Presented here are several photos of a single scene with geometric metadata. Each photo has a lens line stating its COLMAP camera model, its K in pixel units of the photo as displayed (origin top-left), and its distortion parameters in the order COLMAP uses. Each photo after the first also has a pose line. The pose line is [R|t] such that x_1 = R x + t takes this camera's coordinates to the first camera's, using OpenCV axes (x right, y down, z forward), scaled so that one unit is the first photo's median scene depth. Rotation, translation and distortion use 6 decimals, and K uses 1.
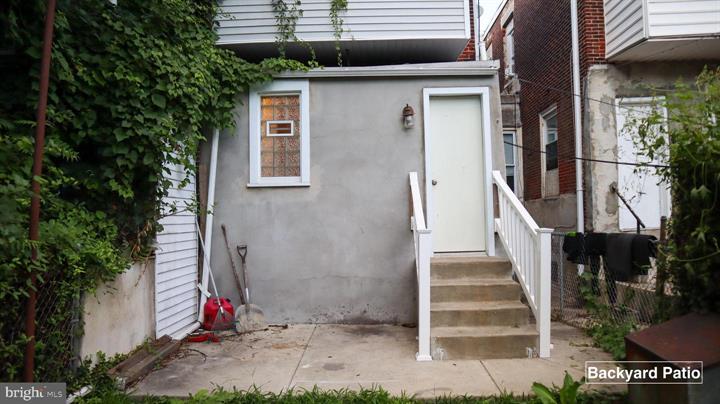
lens RADIAL K [[504.5, 0, 361.2], [0, 504.5, 201.8], [0, 0, 1]] dist [-0.117150, 0.071959]
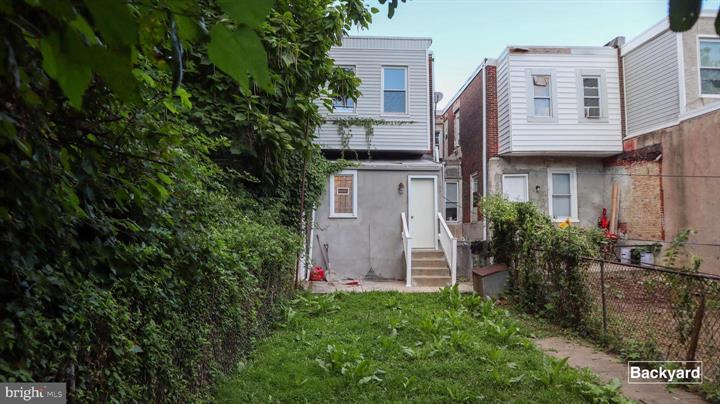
lens RADIAL K [[504.5, 0, 358.5], [0, 504.5, 202.0], [0, 0, 1]] dist [-0.117150, 0.071959]
pose [[0.998043, 0.021245, 0.058817, -0.226410], [-0.019855, 0.999512, -0.024122, -0.047291], [-0.059301, 0.022907, 0.997977, -1.224176]]
